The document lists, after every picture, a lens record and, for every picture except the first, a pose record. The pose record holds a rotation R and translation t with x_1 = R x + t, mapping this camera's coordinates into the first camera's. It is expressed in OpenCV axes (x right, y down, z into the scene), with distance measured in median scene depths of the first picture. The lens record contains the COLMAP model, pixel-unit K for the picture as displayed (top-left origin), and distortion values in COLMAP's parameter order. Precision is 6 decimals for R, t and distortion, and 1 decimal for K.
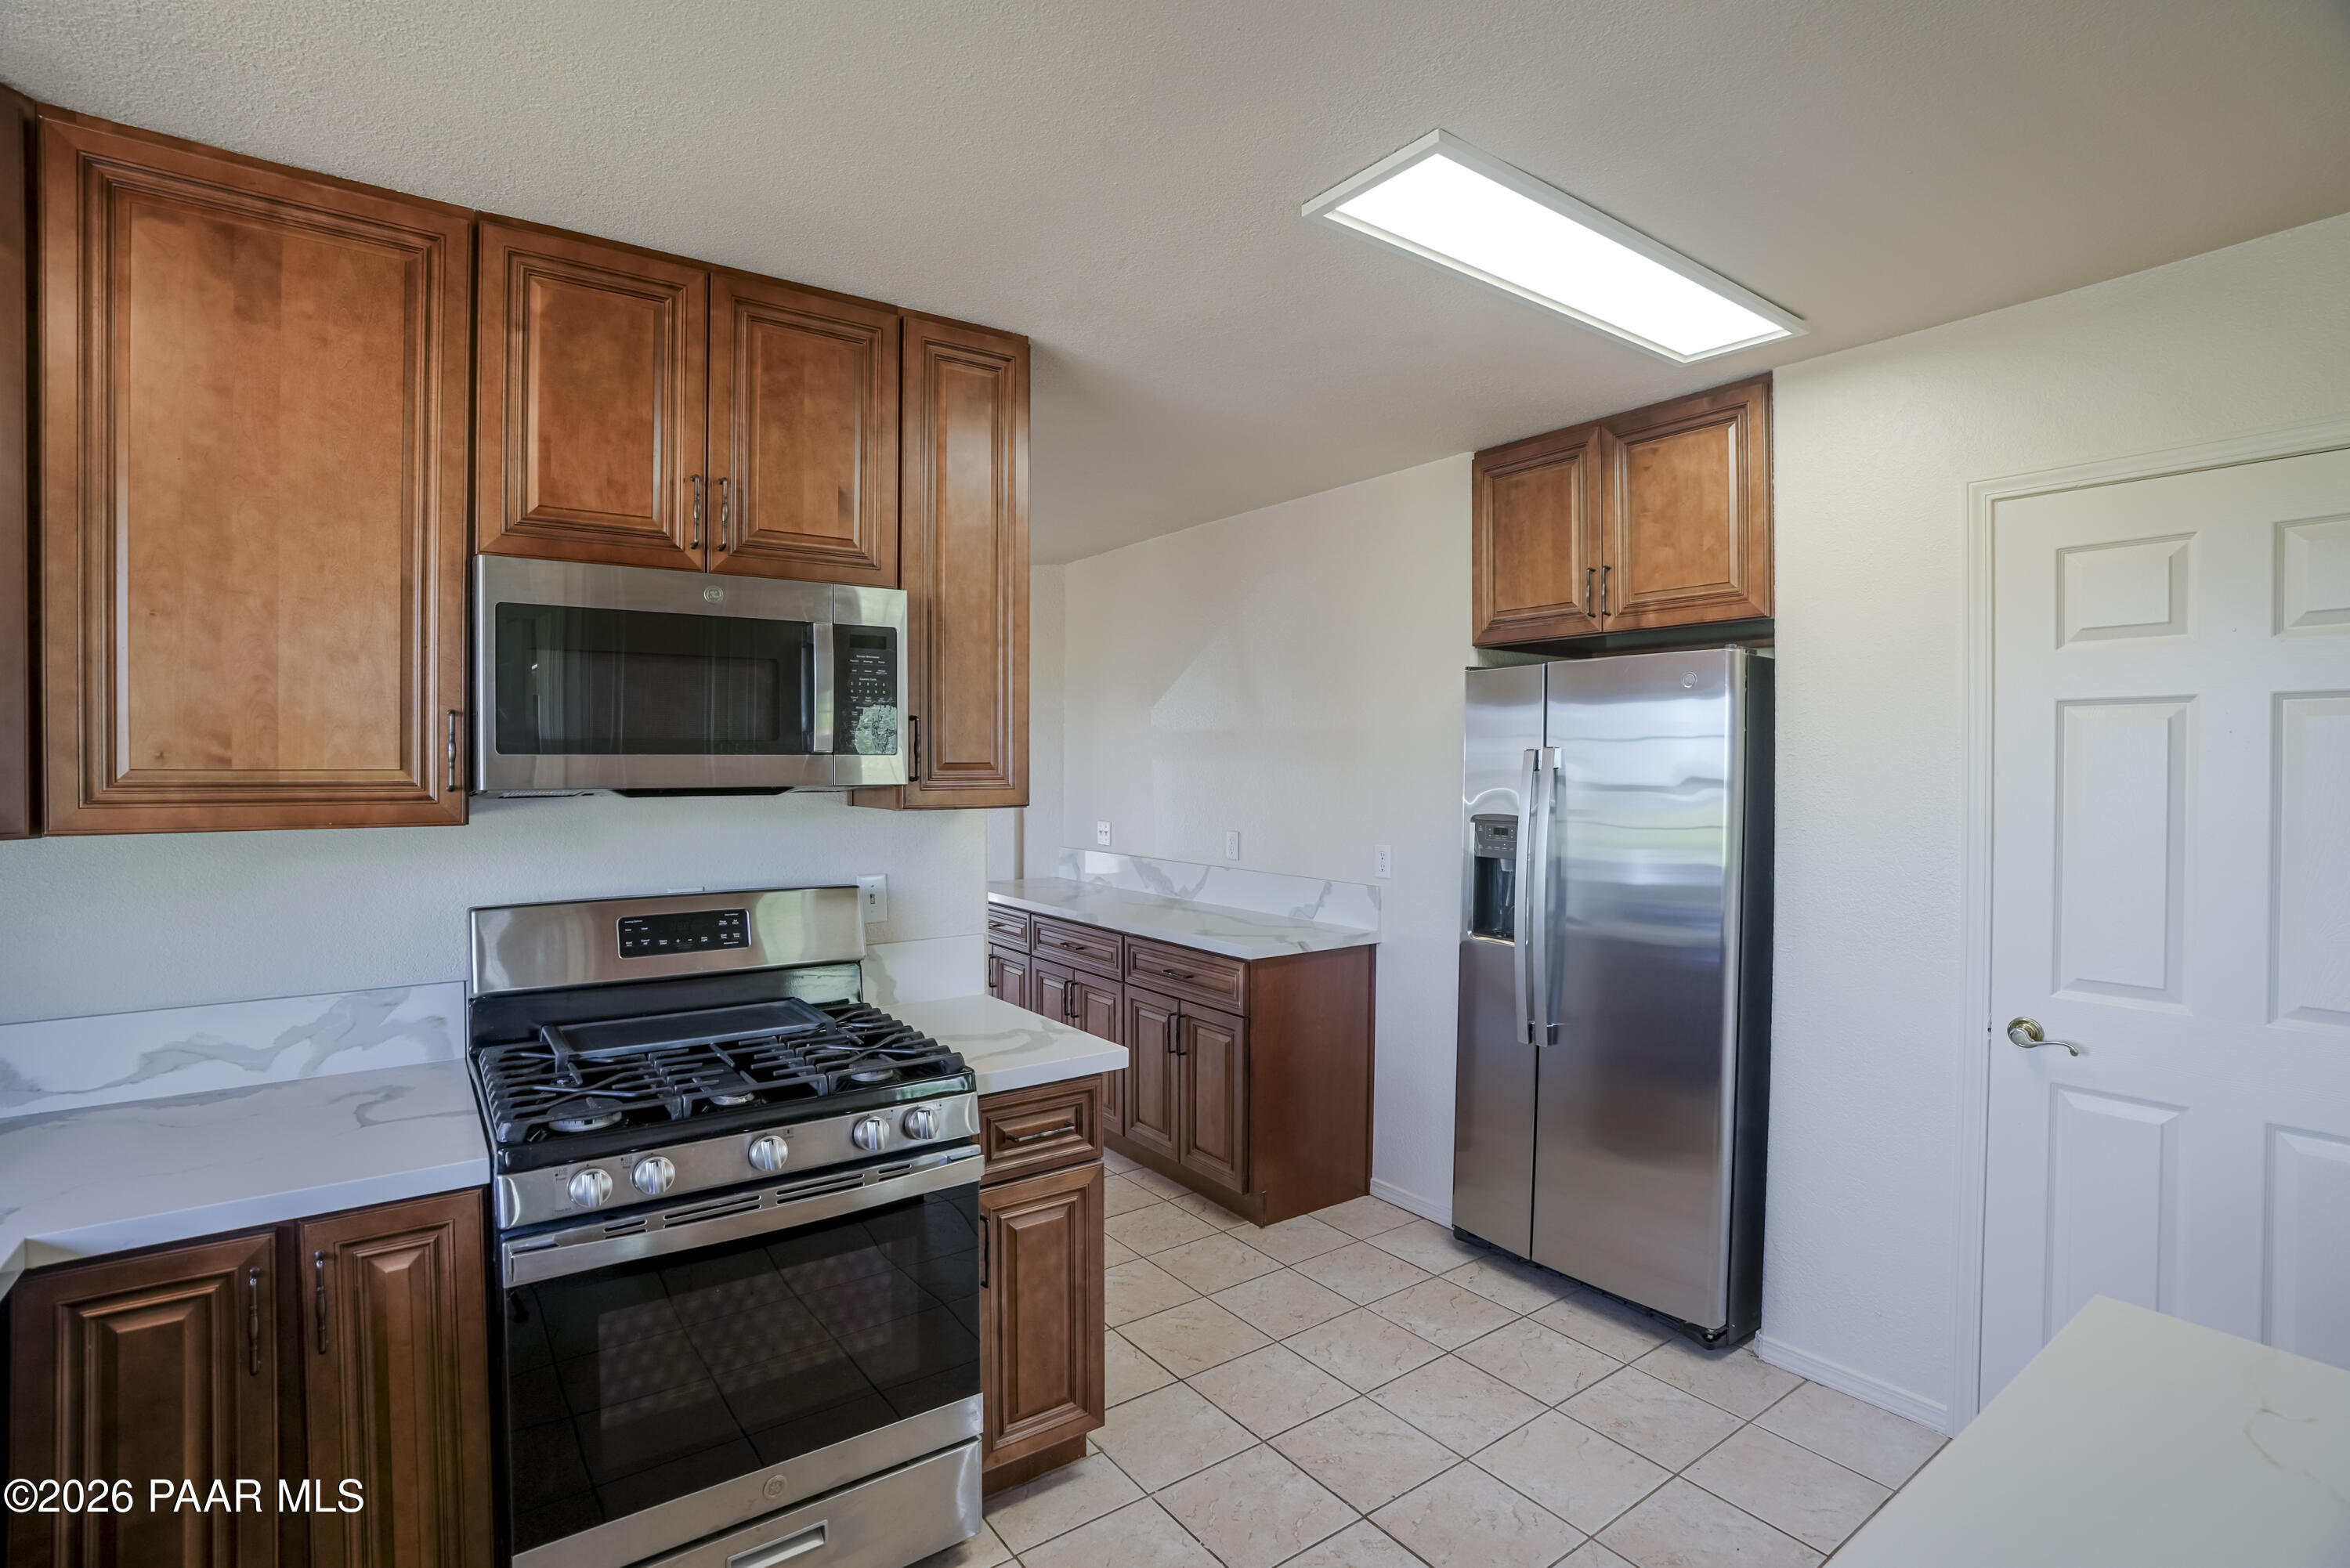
lens RADIAL K [[1092.0, 0, 1186.7], [0, 1092.0, 760.1], [0, 0, 1]] dist [-0.034701, 0.002943]
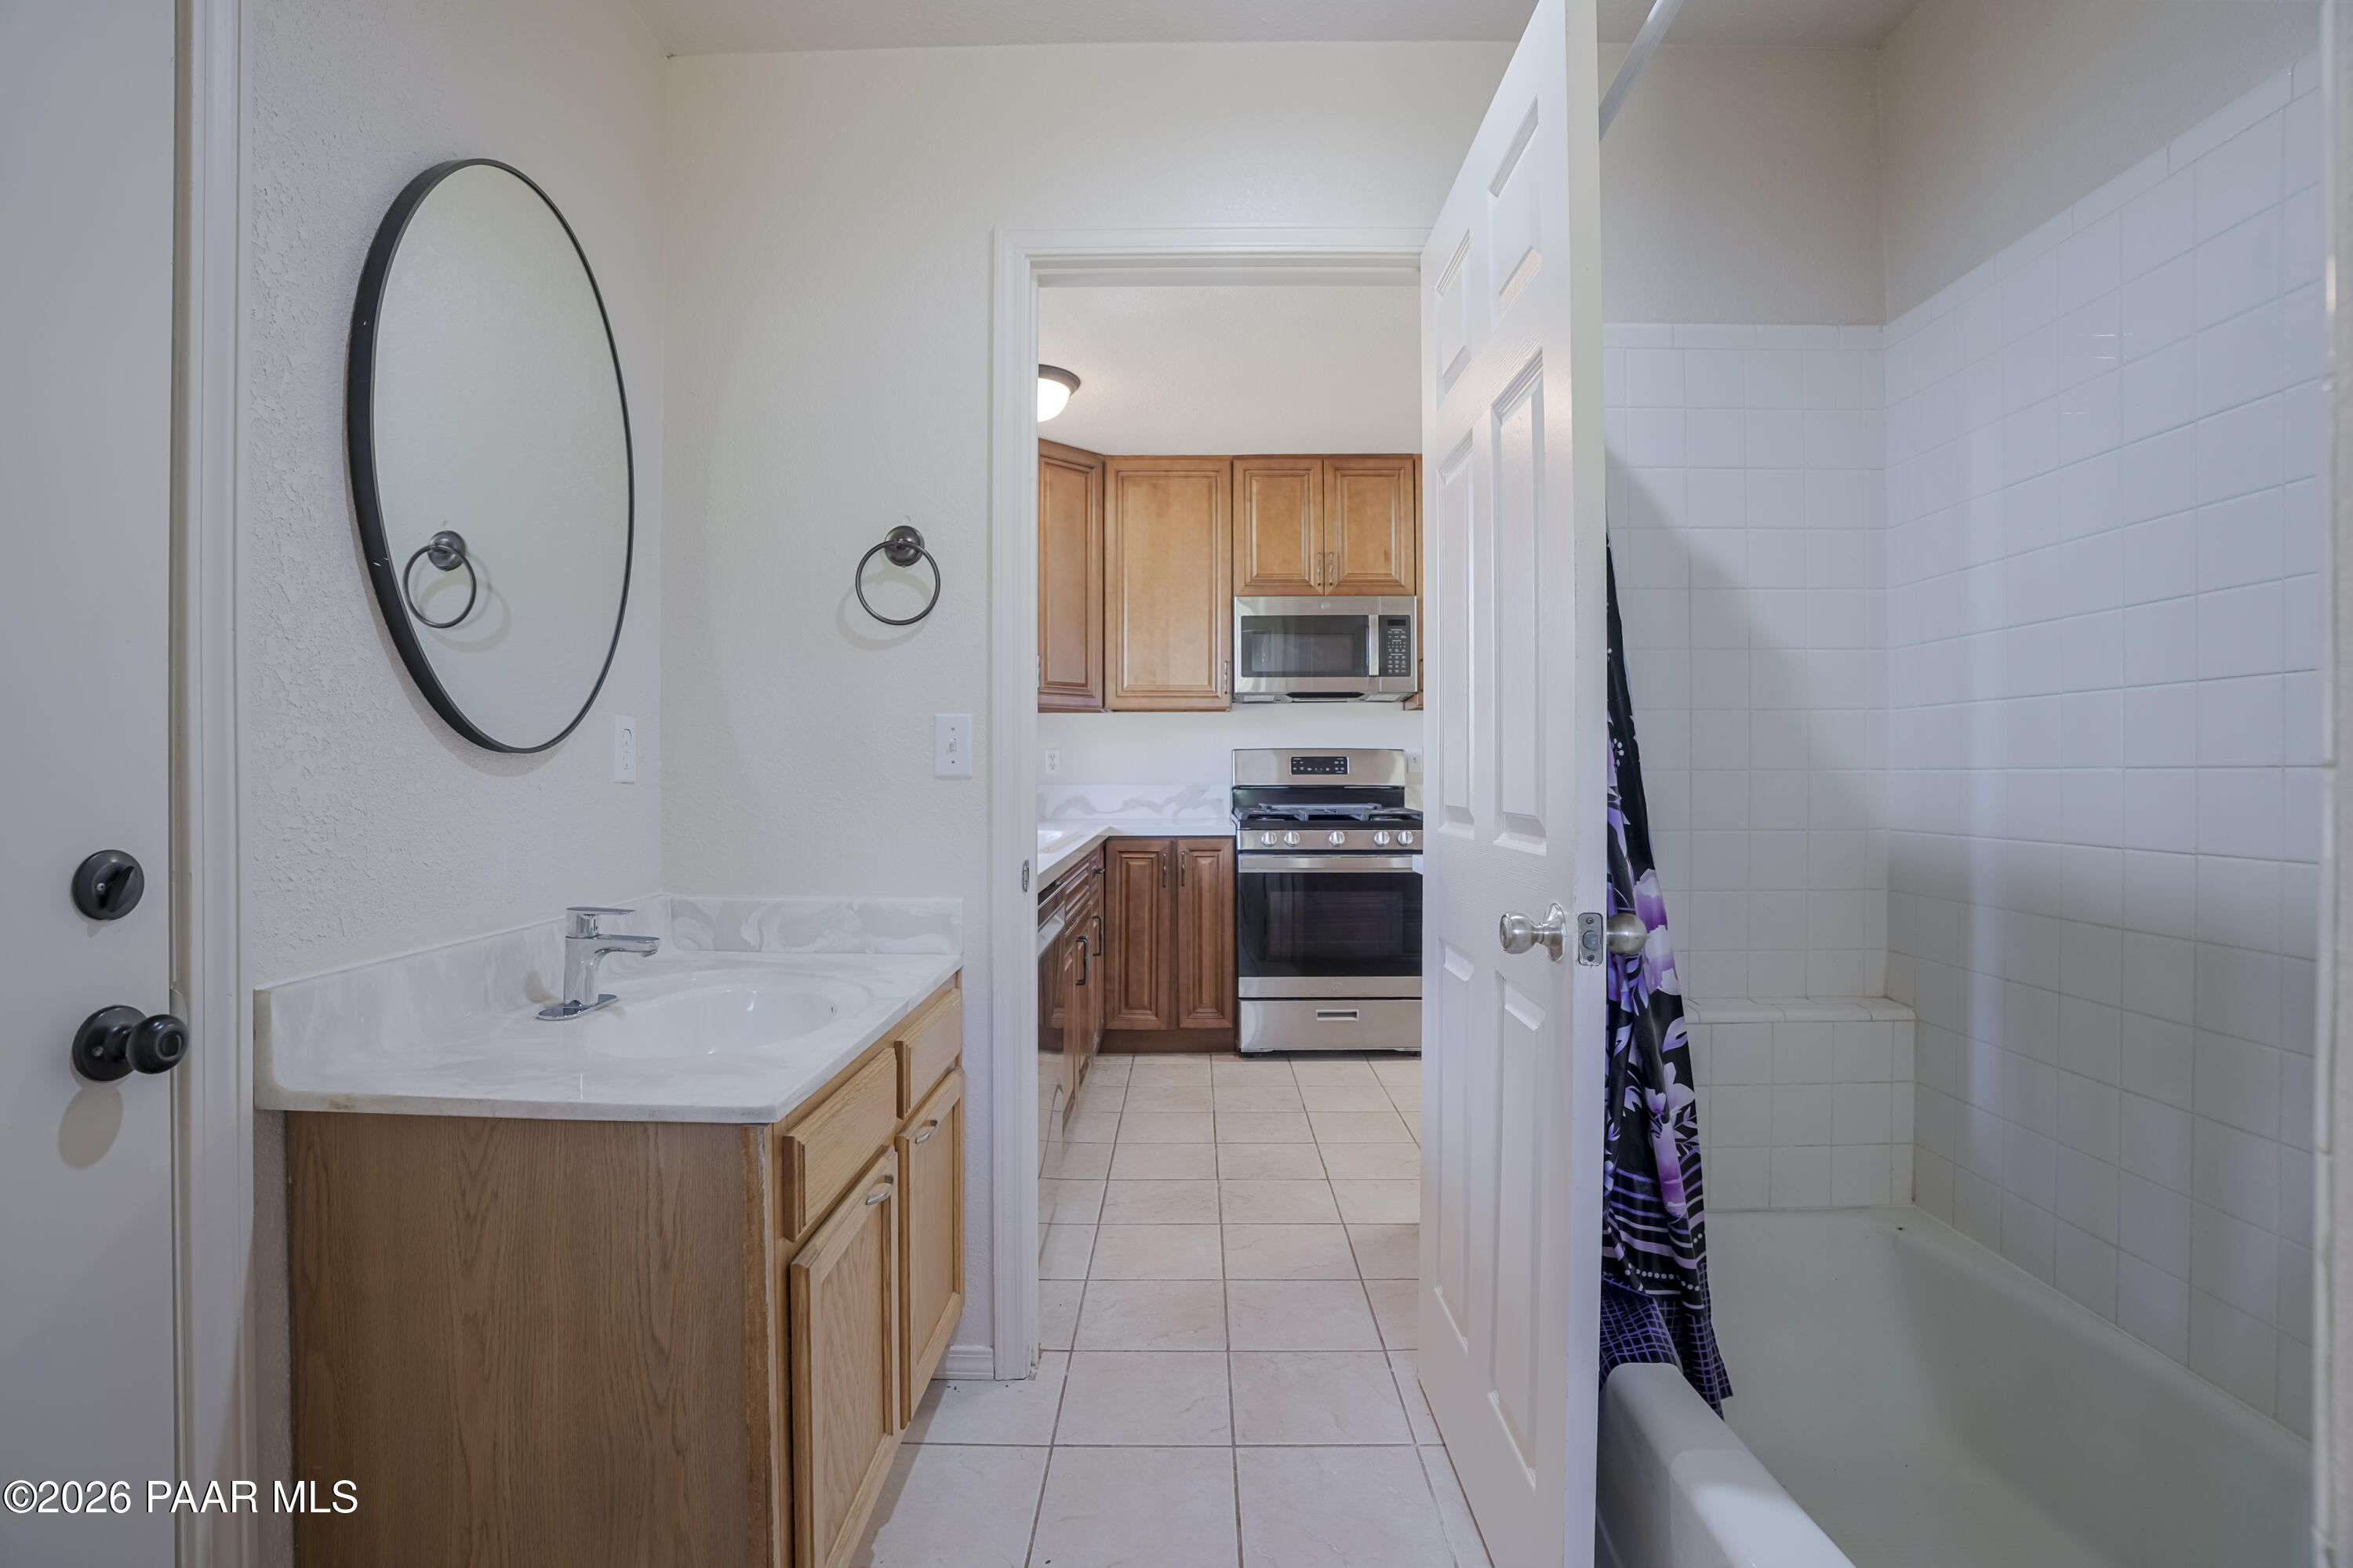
lens RADIAL K [[1093.5, 0, 1185.2], [0, 1093.5, 765.9], [0, 0, 1]] dist [-0.034701, 0.002943]
pose [[0.797528, 0.009510, -0.603207, 0.705214], [-0.001633, 0.999906, 0.013605, 0.148905], [0.603280, -0.009865, 0.797468, -0.985943]]
